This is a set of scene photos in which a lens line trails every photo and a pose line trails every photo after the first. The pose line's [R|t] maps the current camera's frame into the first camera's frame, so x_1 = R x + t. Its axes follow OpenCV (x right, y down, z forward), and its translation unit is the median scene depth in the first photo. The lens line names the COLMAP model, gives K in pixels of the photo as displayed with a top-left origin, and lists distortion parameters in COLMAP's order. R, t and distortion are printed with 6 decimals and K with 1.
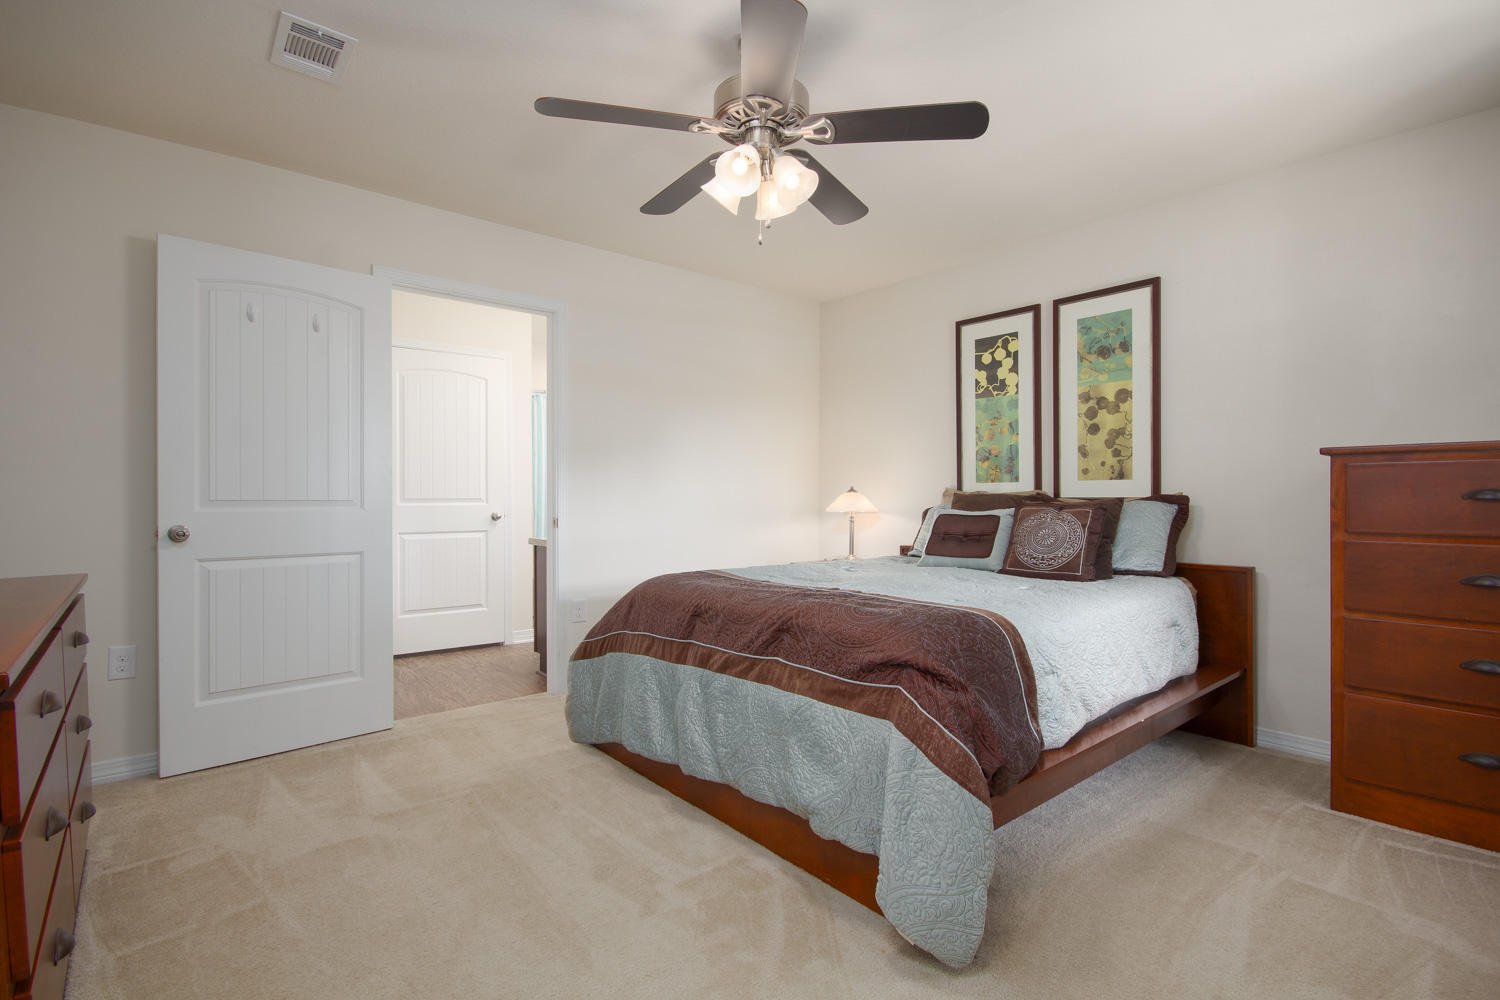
lens RADIAL K [[709.9, 0, 749.4], [0, 709.9, 498.5], [0, 0, 1]] dist [-0.001162, -0.000128]
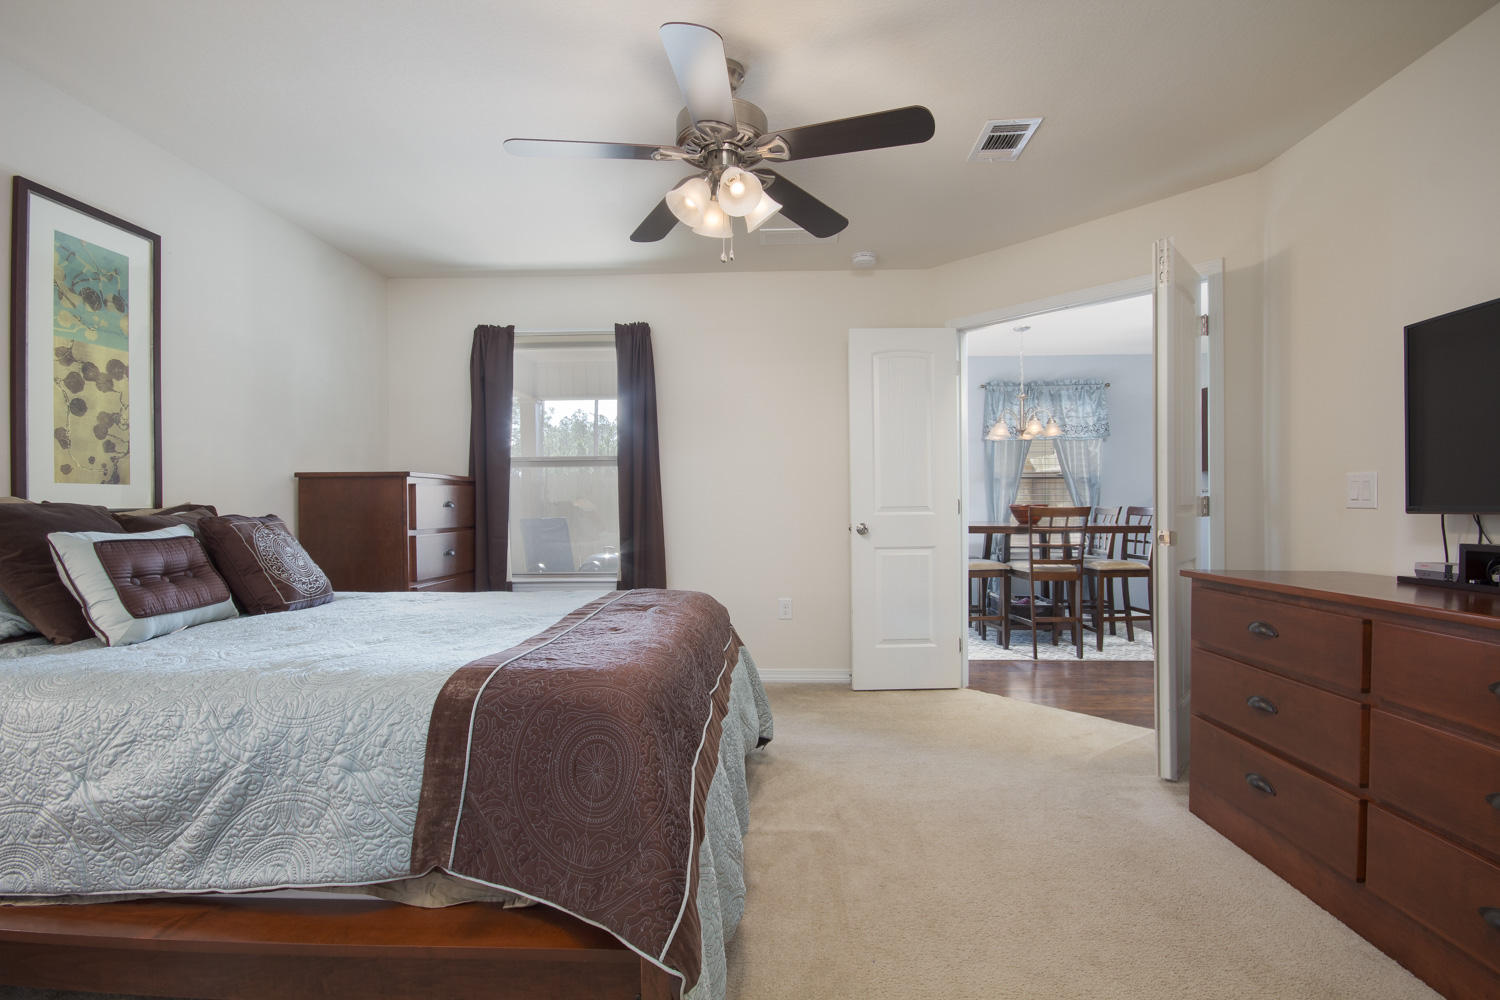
lens RADIAL K [[709.9, 0, 752.0], [0, 709.9, 500.4], [0, 0, 1]] dist [-0.001162, -0.000128]
pose [[-0.740228, 0.004243, 0.672343, -0.441053], [0.005991, 0.999982, 0.000285, -0.006301], [-0.672330, 0.004239, -0.740240, 1.085336]]
